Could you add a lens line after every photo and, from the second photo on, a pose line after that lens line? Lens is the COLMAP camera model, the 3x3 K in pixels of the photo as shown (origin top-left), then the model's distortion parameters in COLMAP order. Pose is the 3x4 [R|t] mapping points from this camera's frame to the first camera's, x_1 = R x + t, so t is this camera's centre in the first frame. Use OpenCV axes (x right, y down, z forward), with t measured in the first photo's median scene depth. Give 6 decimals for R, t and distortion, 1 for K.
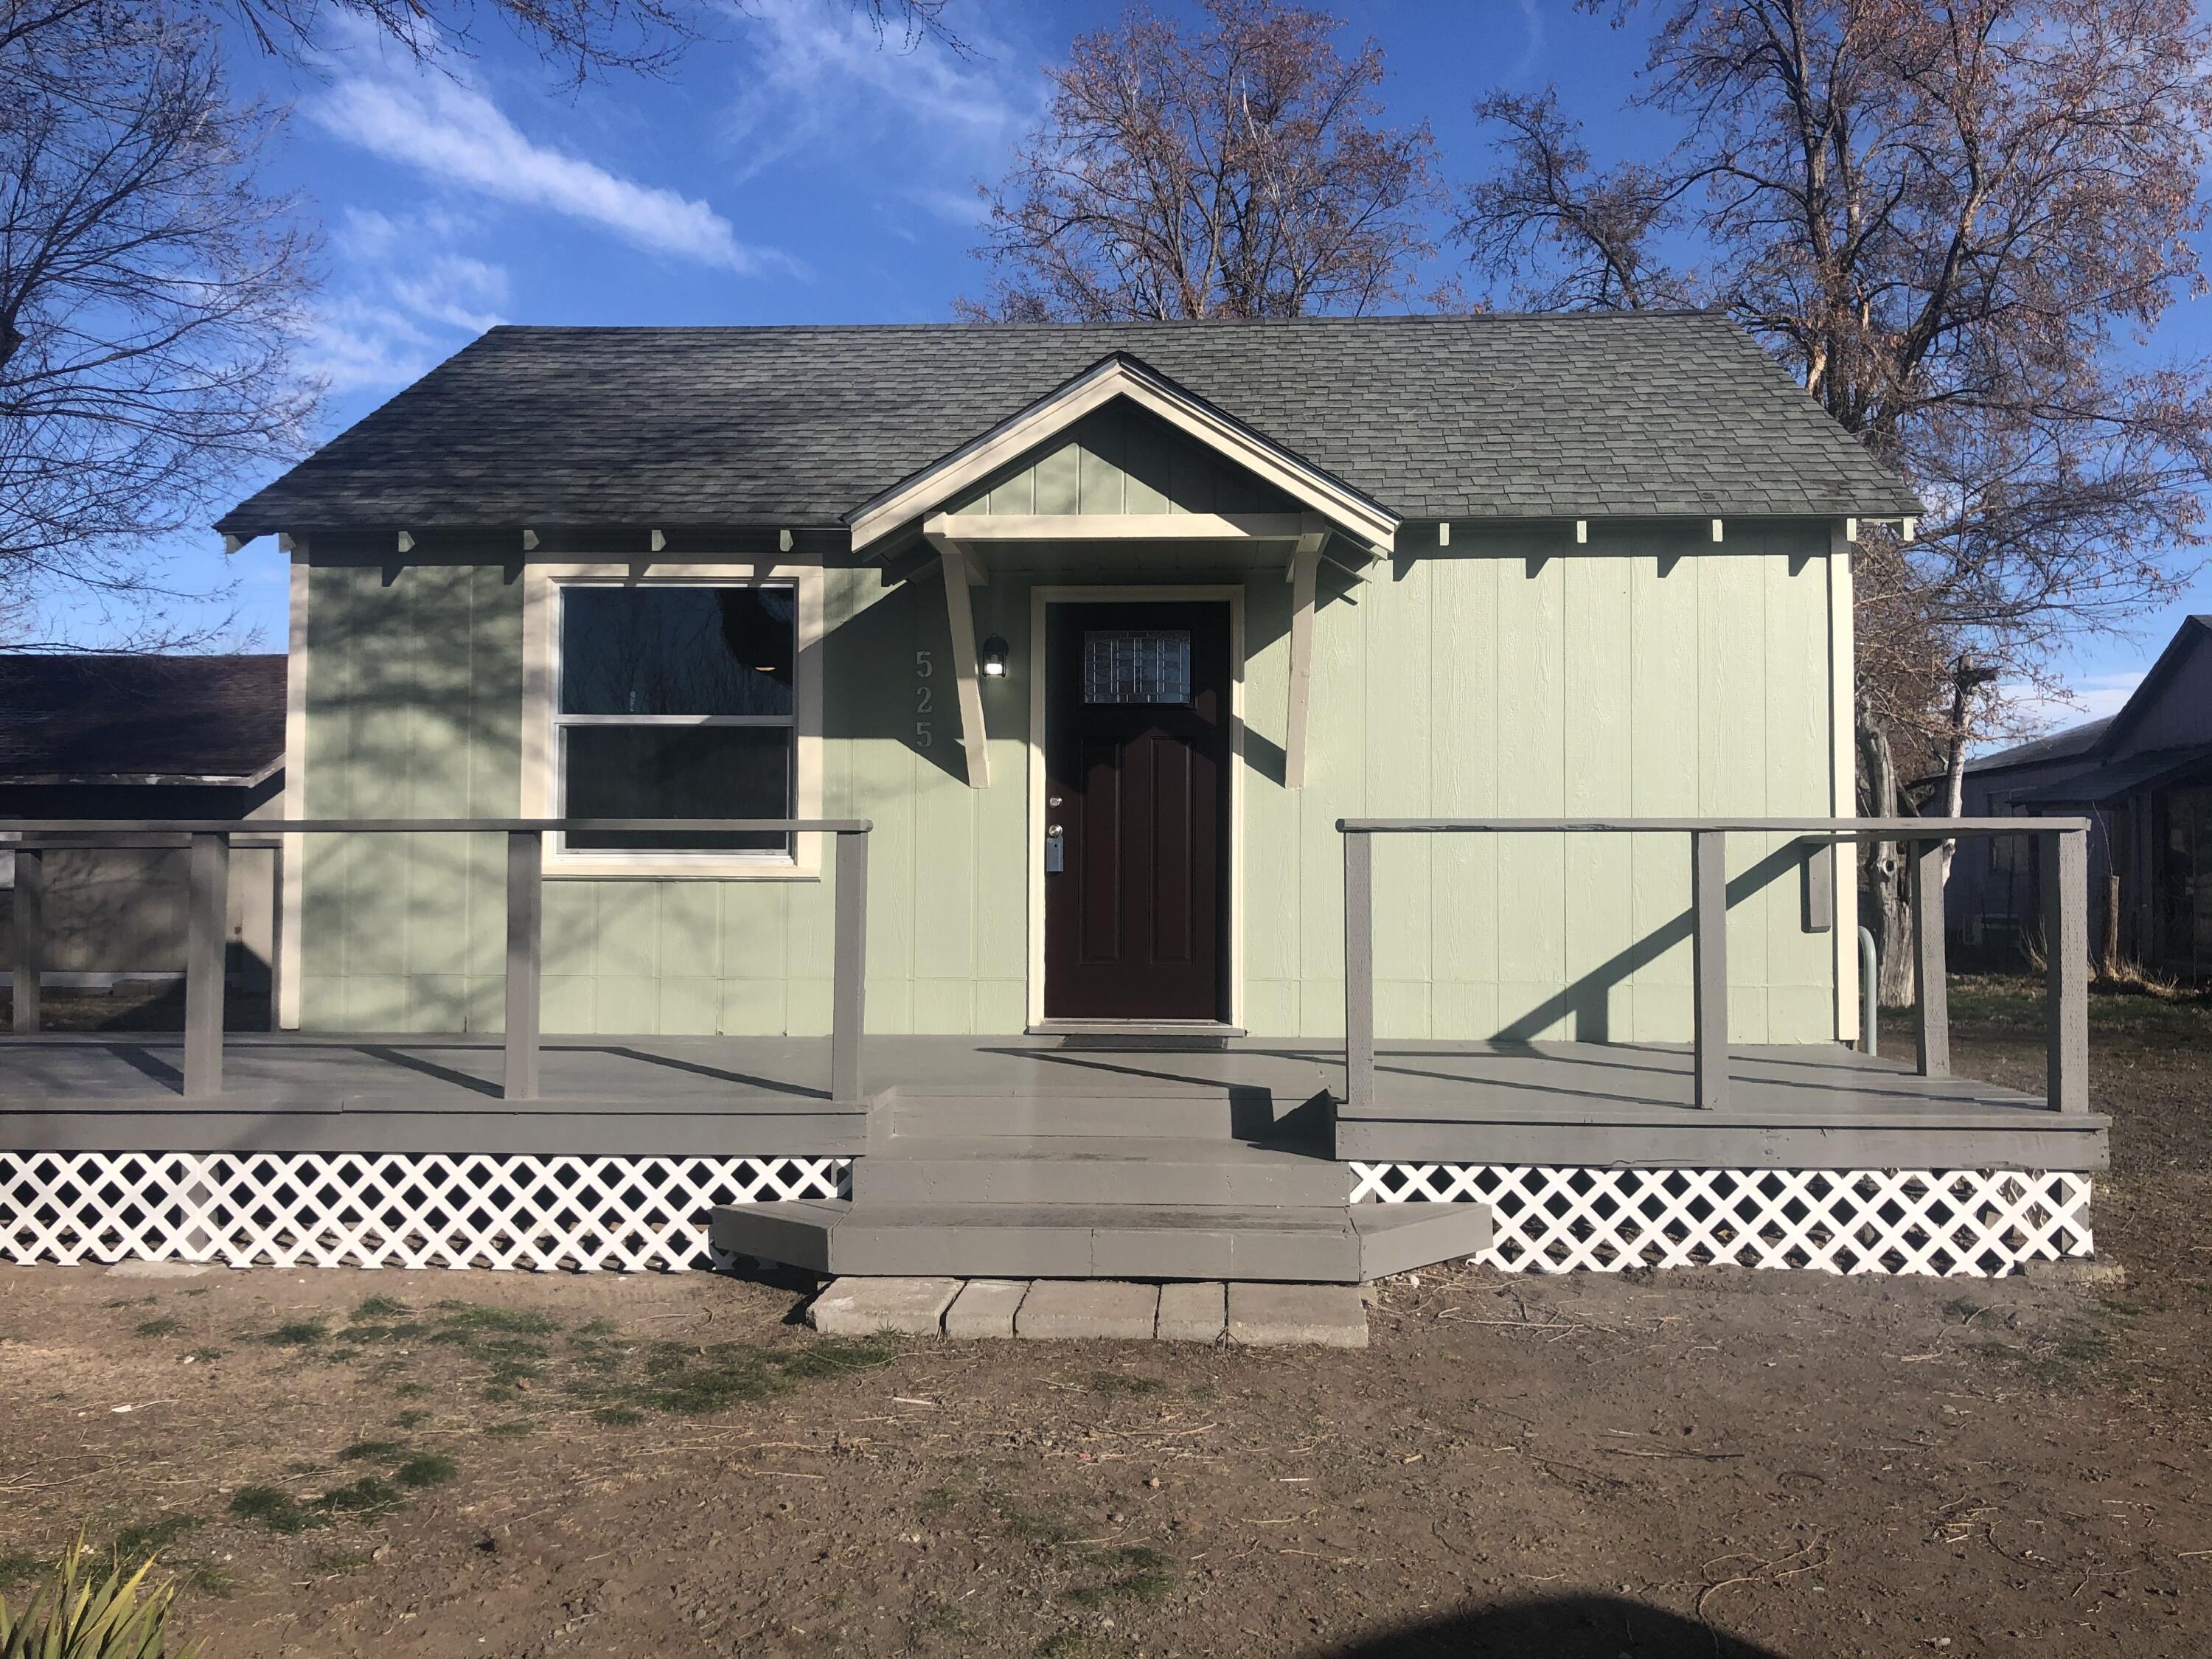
lens RADIAL K [[1794.7, 0, 1106.0], [0, 1794.7, 829.5], [0, 0, 1]] dist [0.011186, 0.000466]
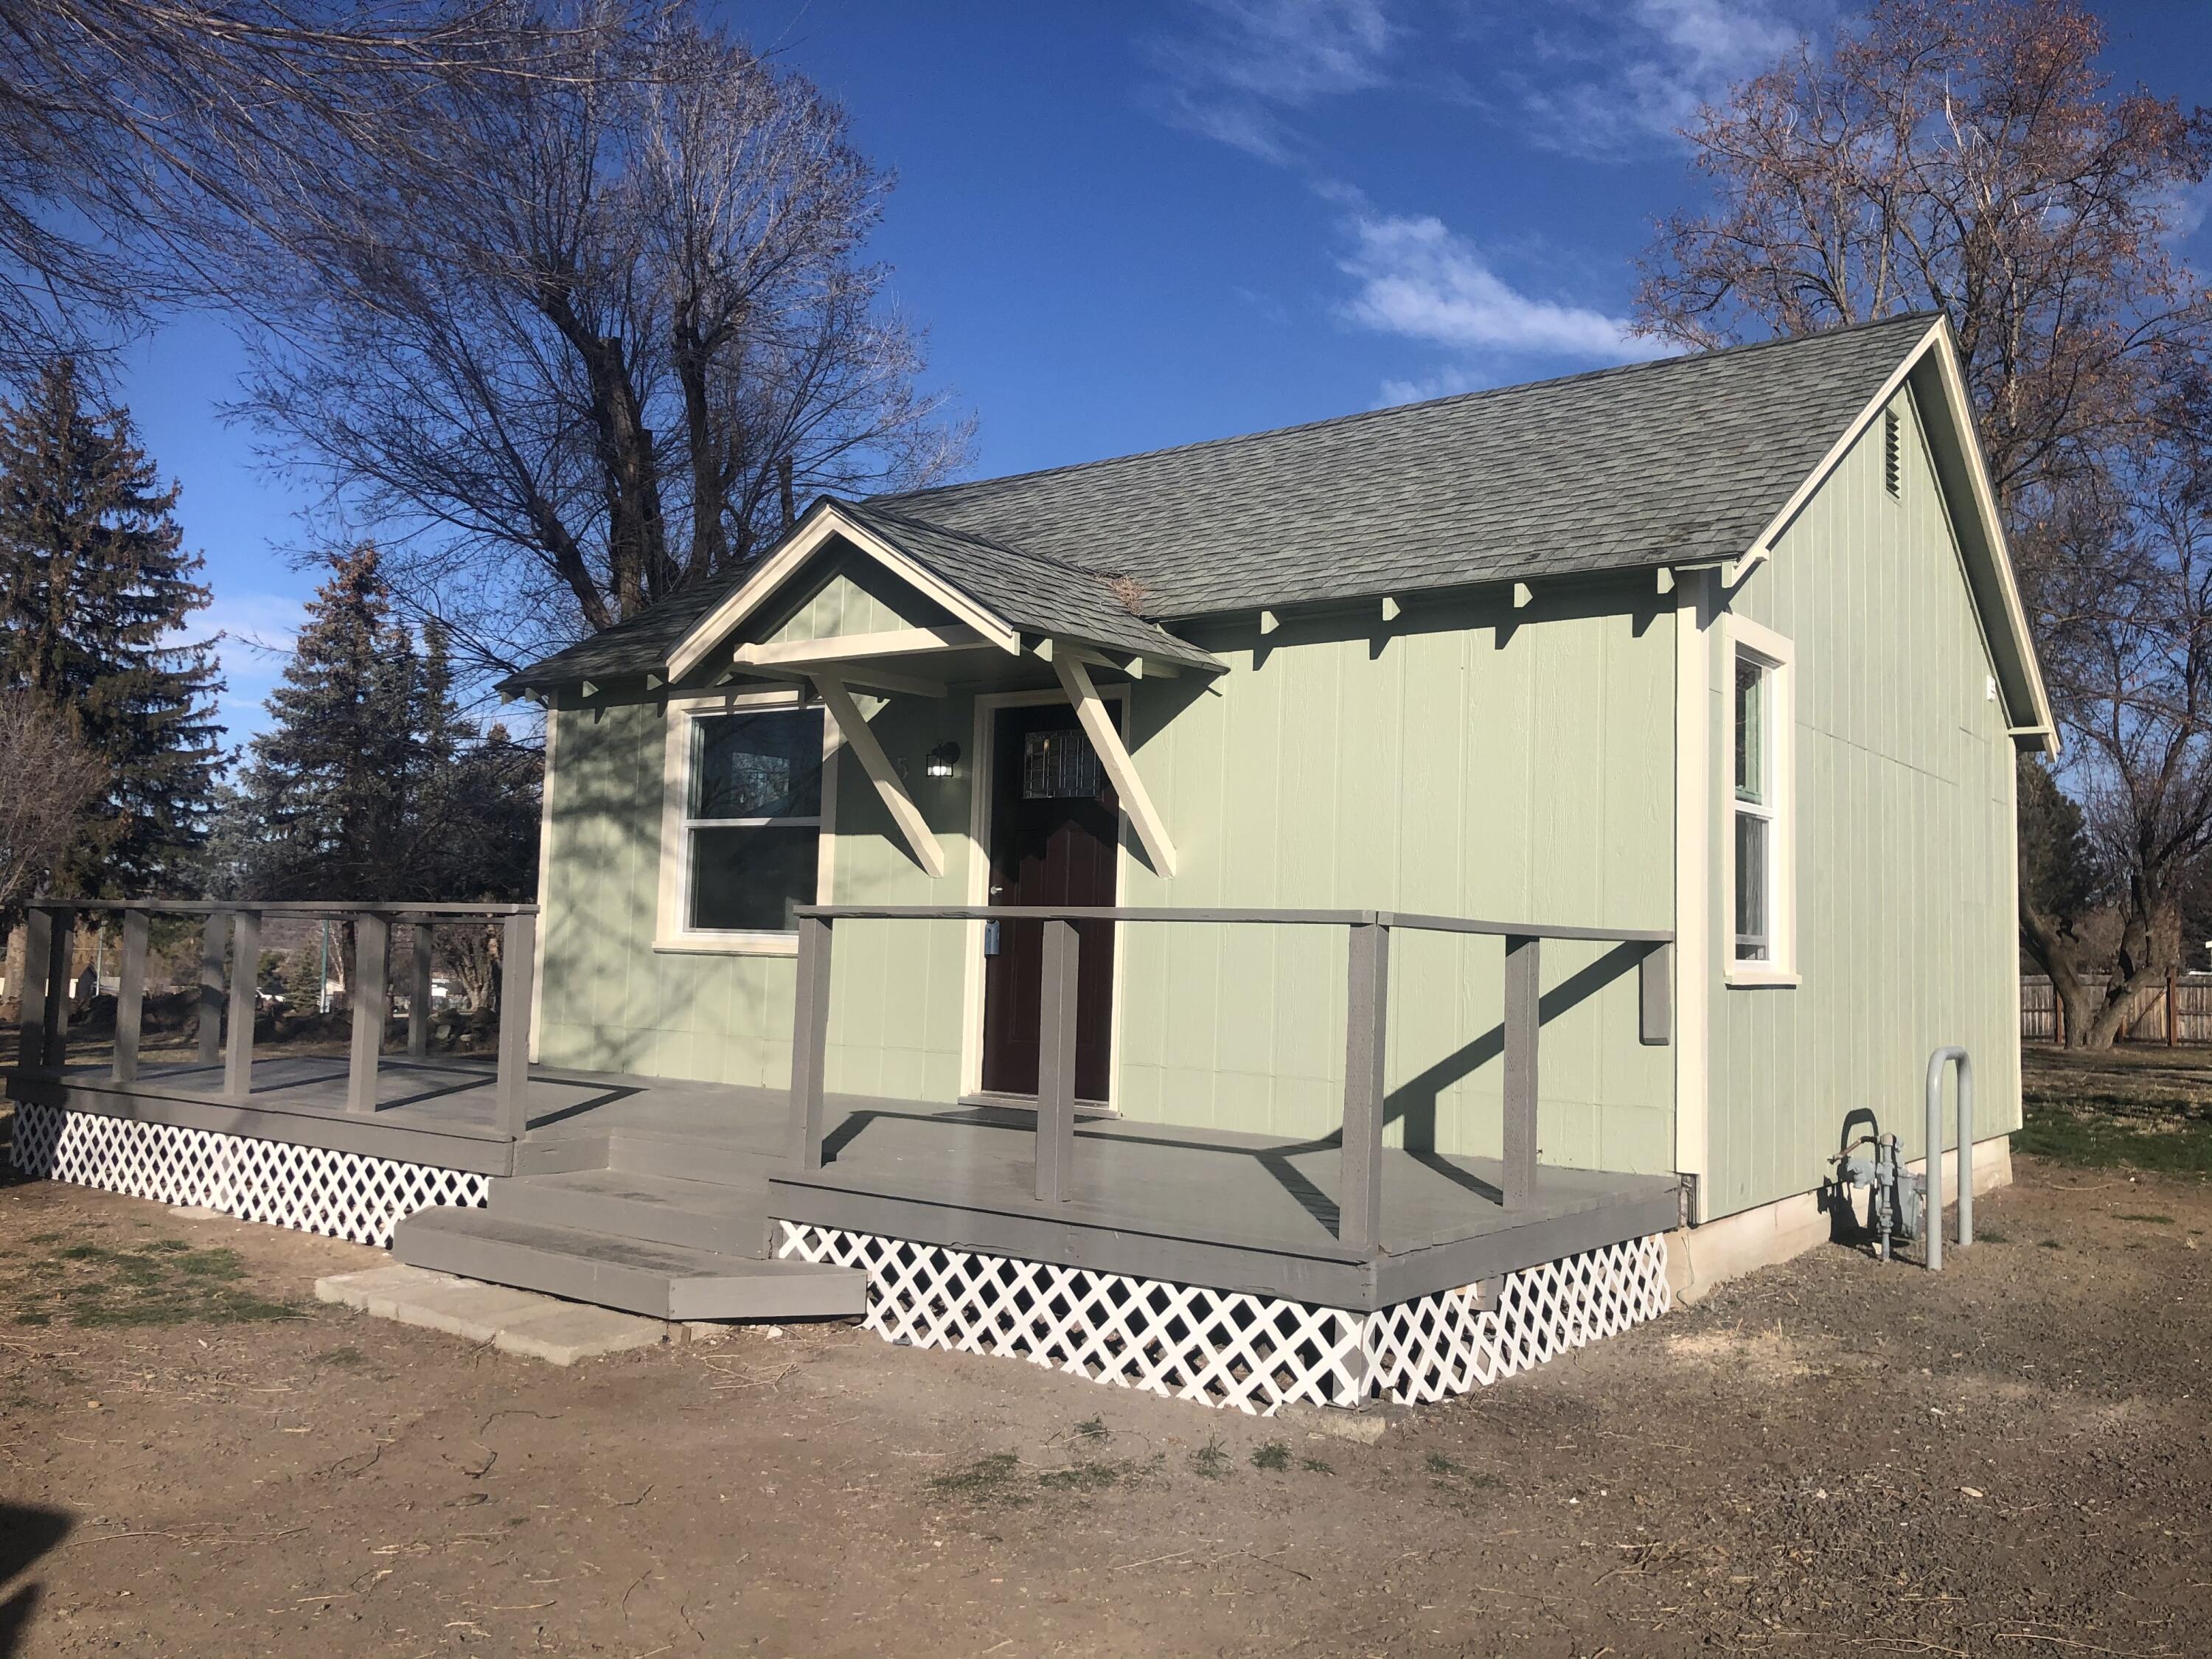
lens RADIAL K [[1785.5, 0, 1106.0], [0, 1785.5, 829.5], [0, 0, 1]] dist [0.021468, -0.005696]
pose [[0.839392, -0.015955, -0.543292, 0.631464], [-0.009486, 0.998987, -0.043994, -0.005064], [0.543443, 0.042082, 0.838391, 0.125354]]
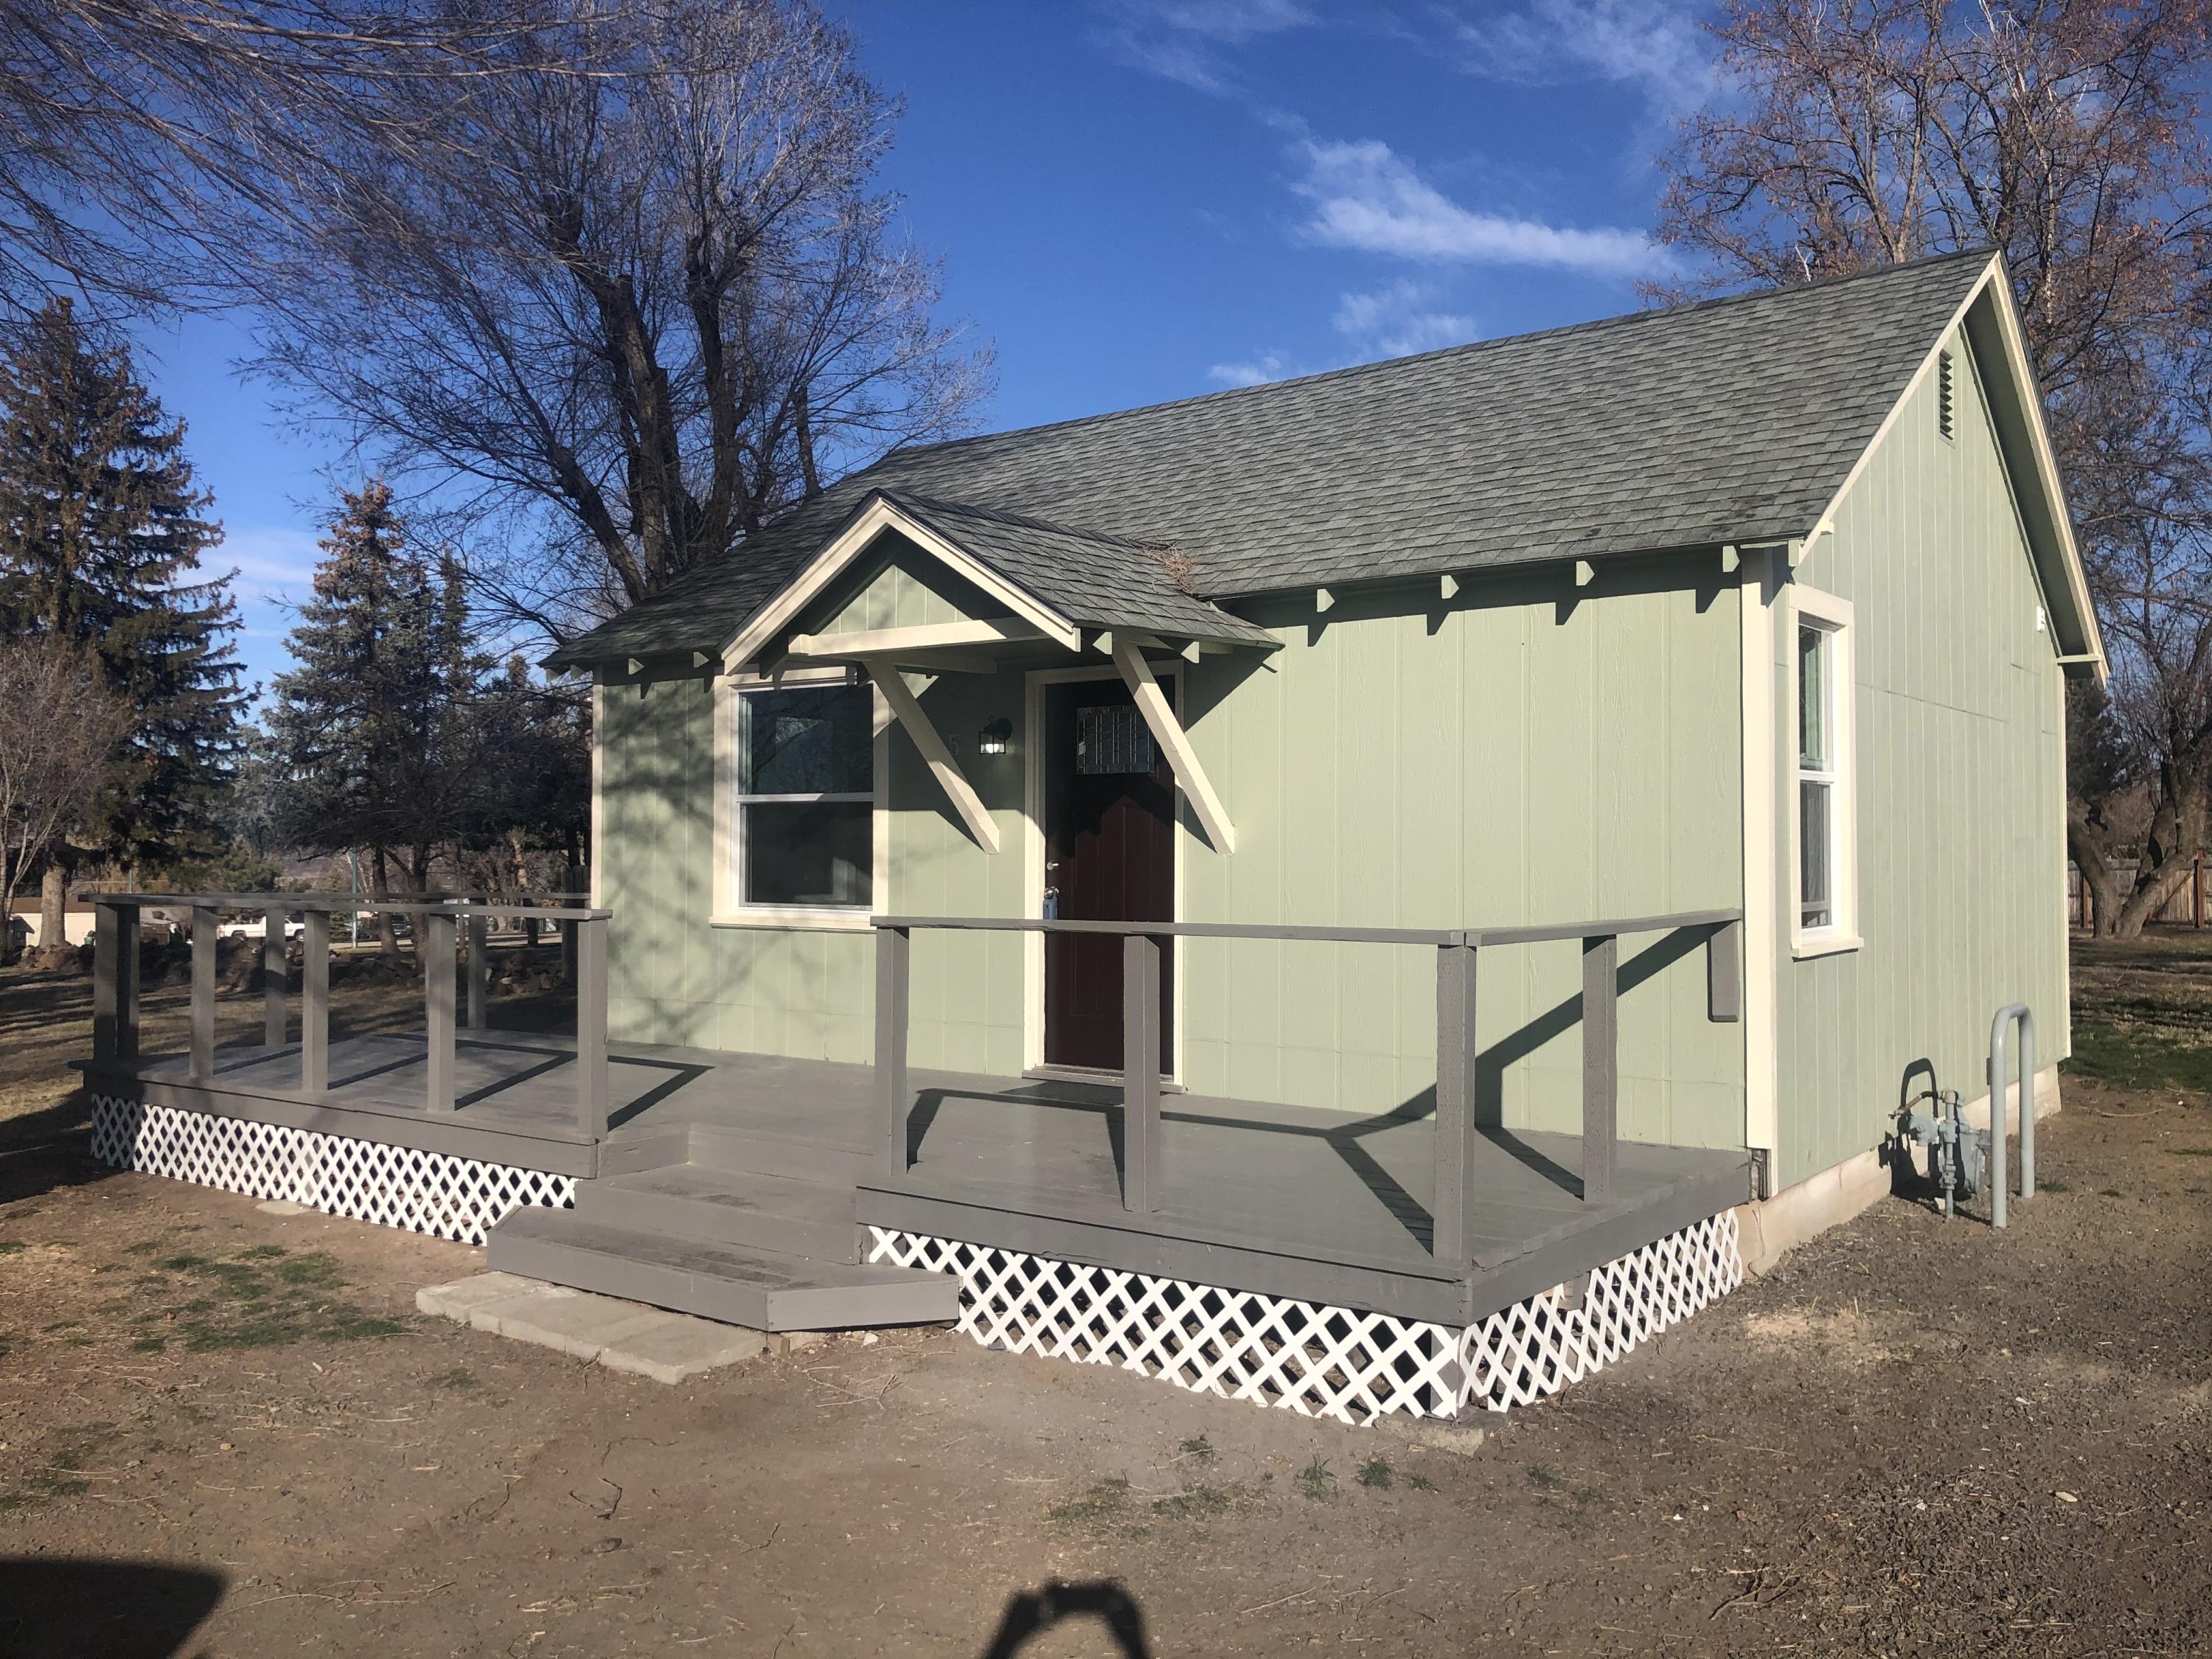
lens RADIAL K [[1785.5, 0, 1106.0], [0, 1785.5, 829.5], [0, 0, 1]] dist [0.021468, -0.005696]
pose [[0.834023, -0.010073, -0.551638, 0.613619], [0.019045, 0.999763, 0.010539, -0.049466], [0.551401, -0.019296, 0.834017, 0.108599]]
